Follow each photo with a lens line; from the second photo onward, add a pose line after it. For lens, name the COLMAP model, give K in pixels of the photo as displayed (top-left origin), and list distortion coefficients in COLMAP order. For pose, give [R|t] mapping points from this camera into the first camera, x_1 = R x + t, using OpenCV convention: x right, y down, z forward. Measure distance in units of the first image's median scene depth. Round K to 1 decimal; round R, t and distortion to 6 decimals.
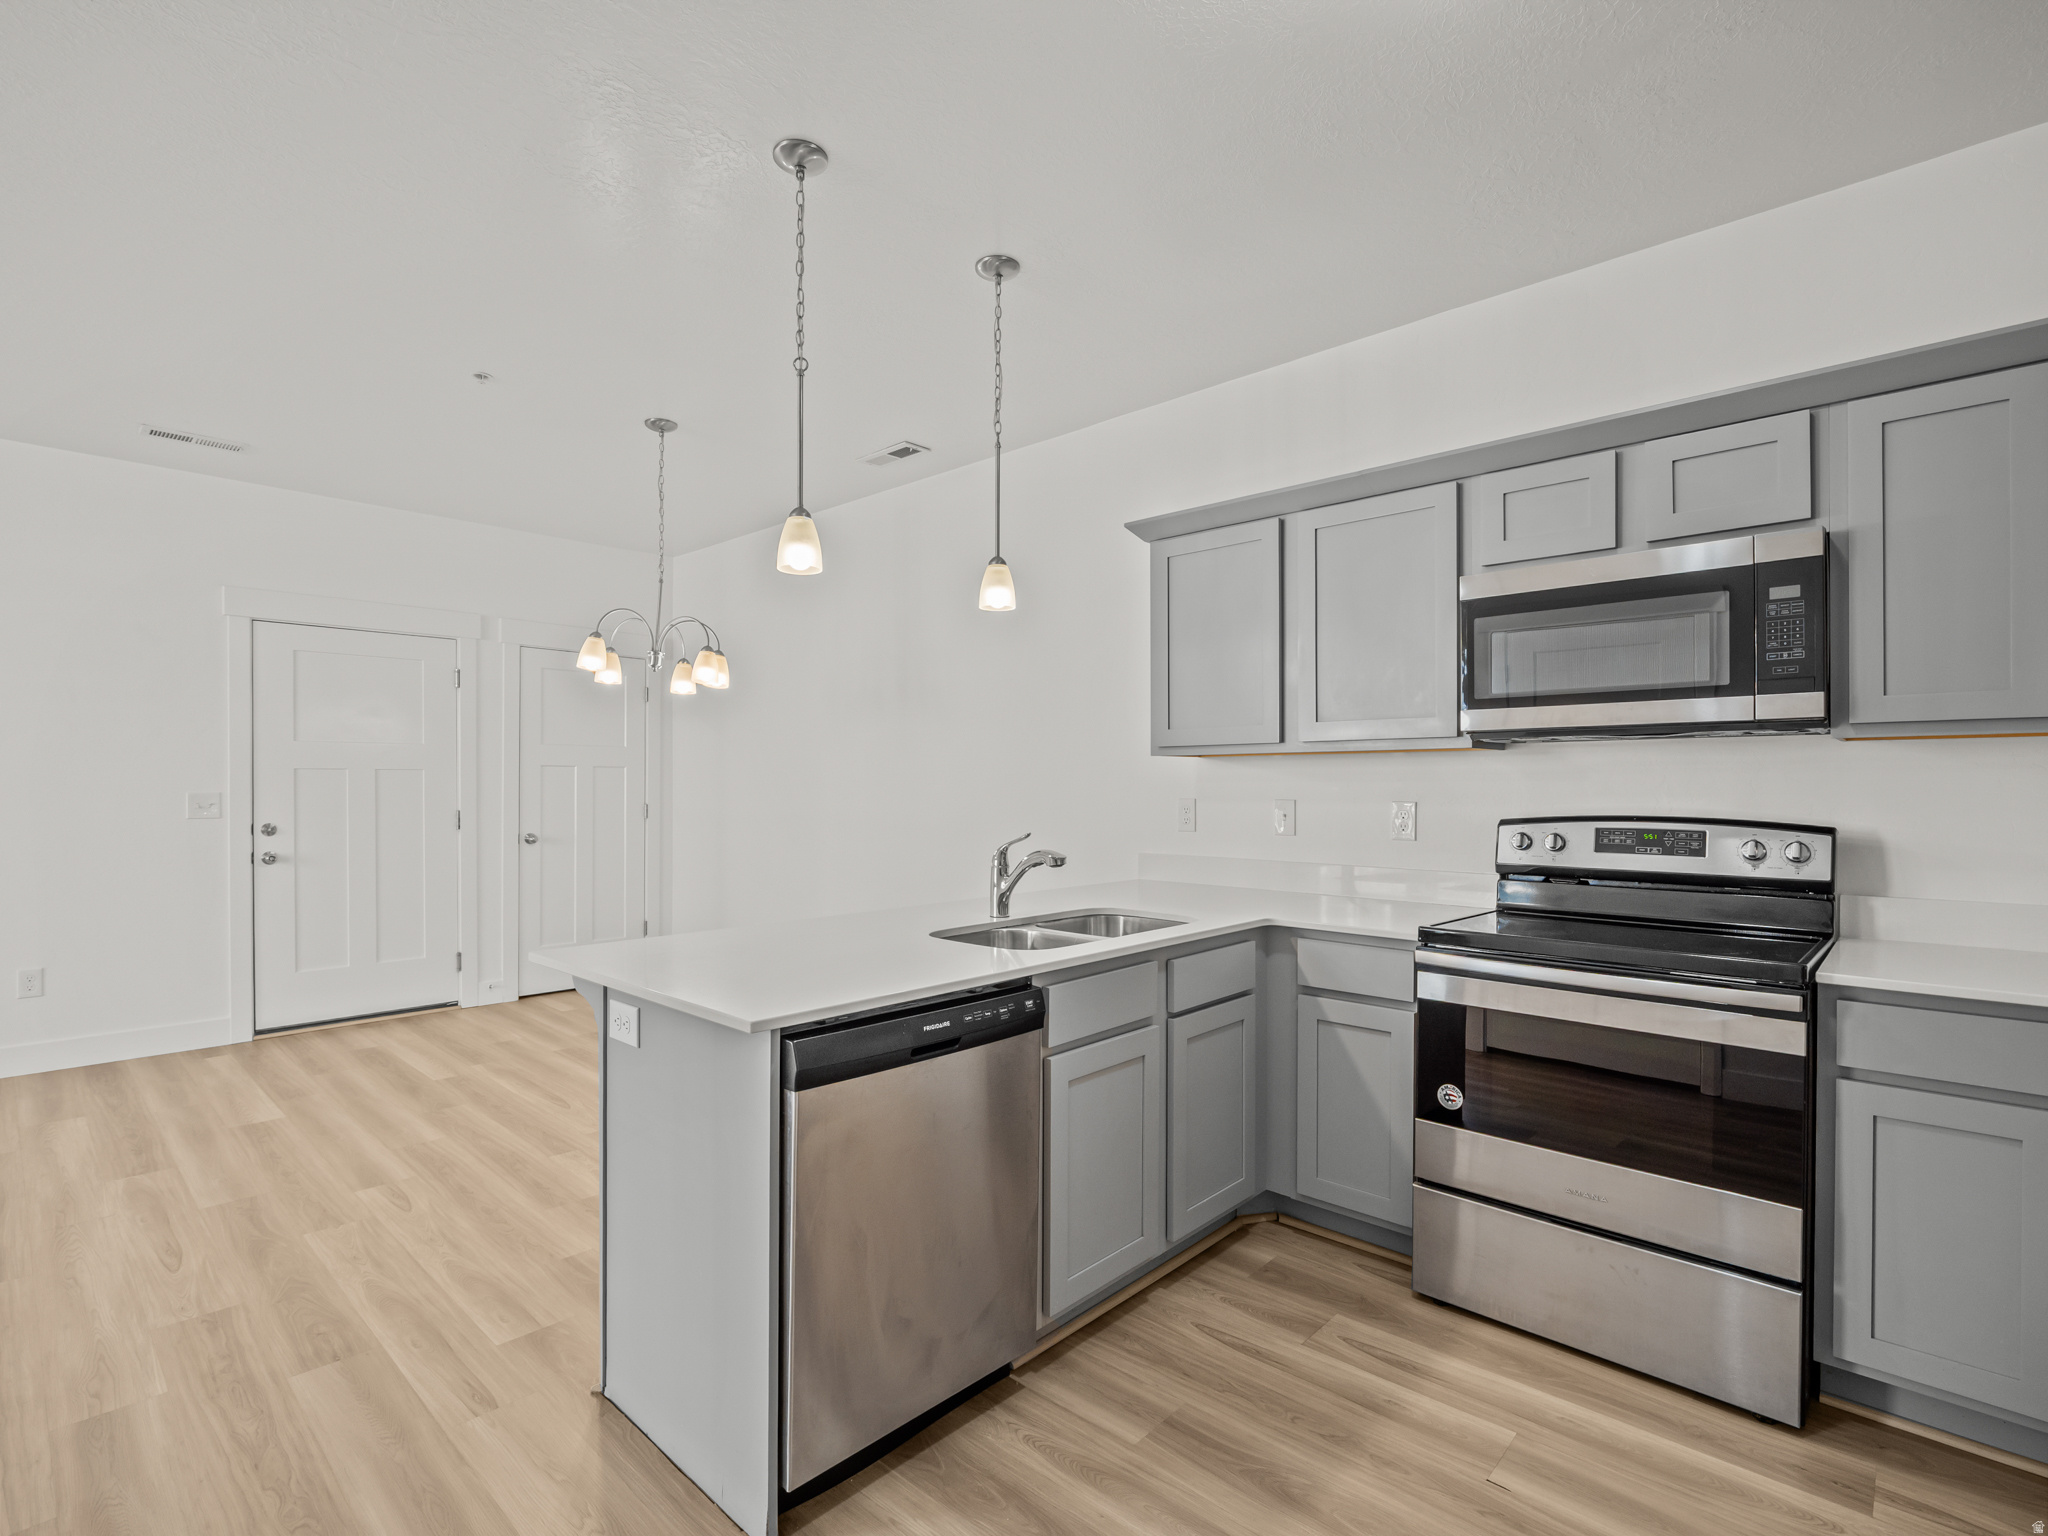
lens RADIAL K [[980.8, 0, 1022.0], [0, 980.8, 778.9], [0, 0, 1]] dist [-0.011845, 0.000127]
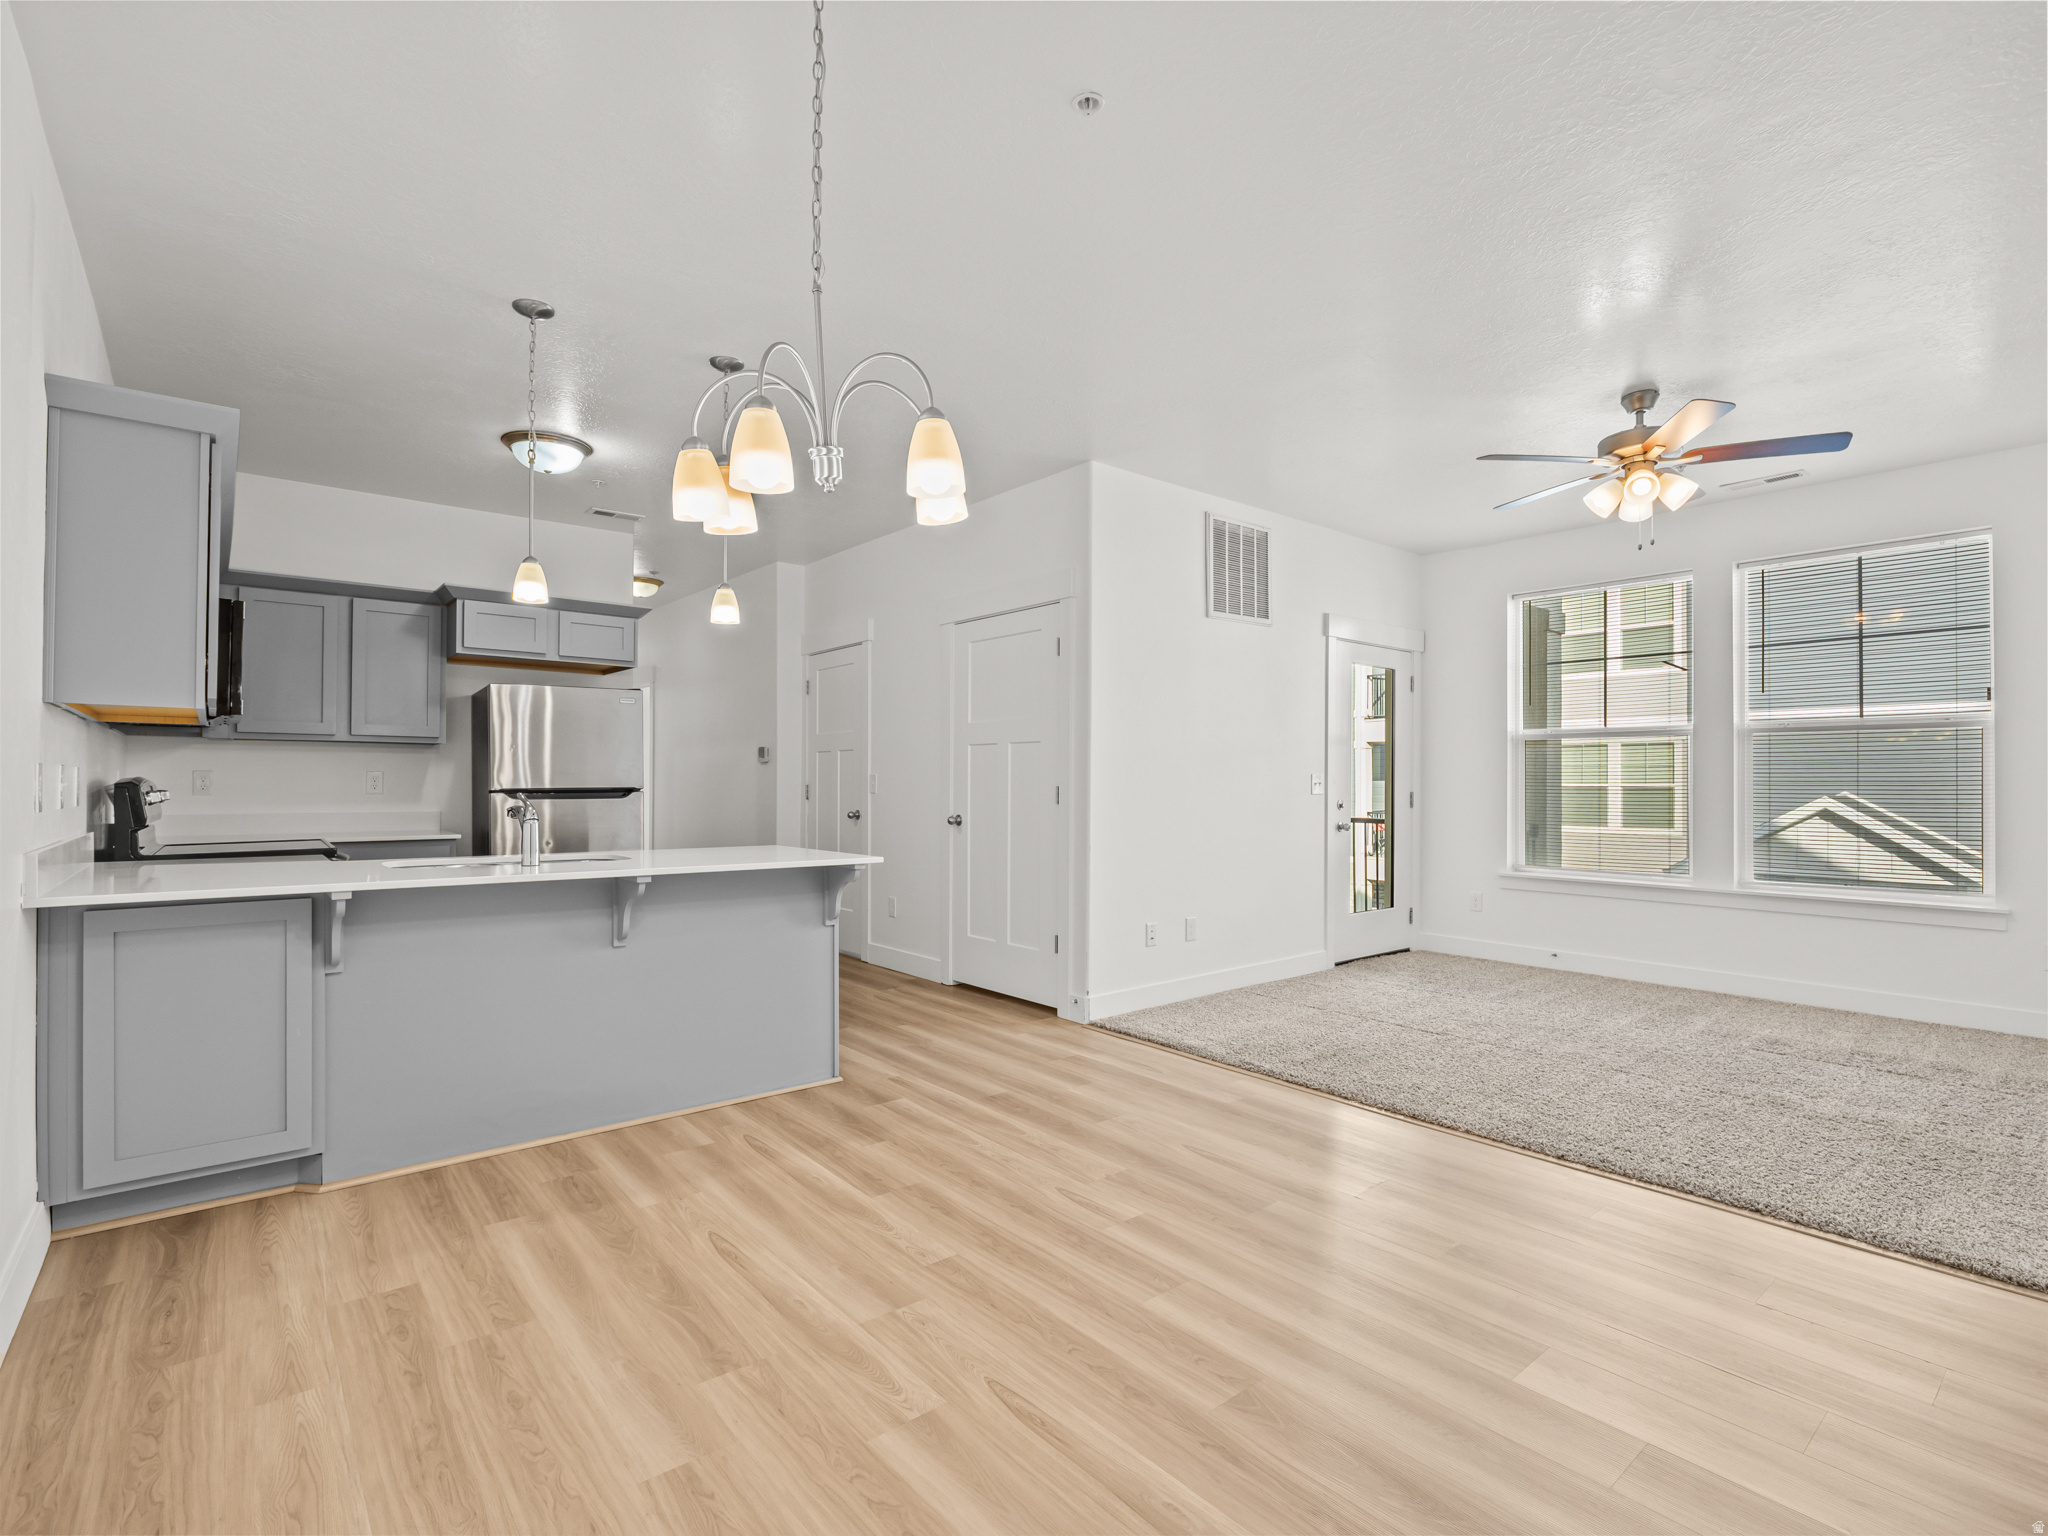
lens RADIAL K [[980.8, 0, 1026.3], [0, 980.8, 772.8], [0, 0, 1]] dist [-0.011845, 0.000127]
pose [[-0.991818, 0.003999, 0.127597, -0.726464], [0.002332, 0.999910, -0.013212, 0.037220], [-0.127639, -0.012807, -0.991738, 1.991480]]
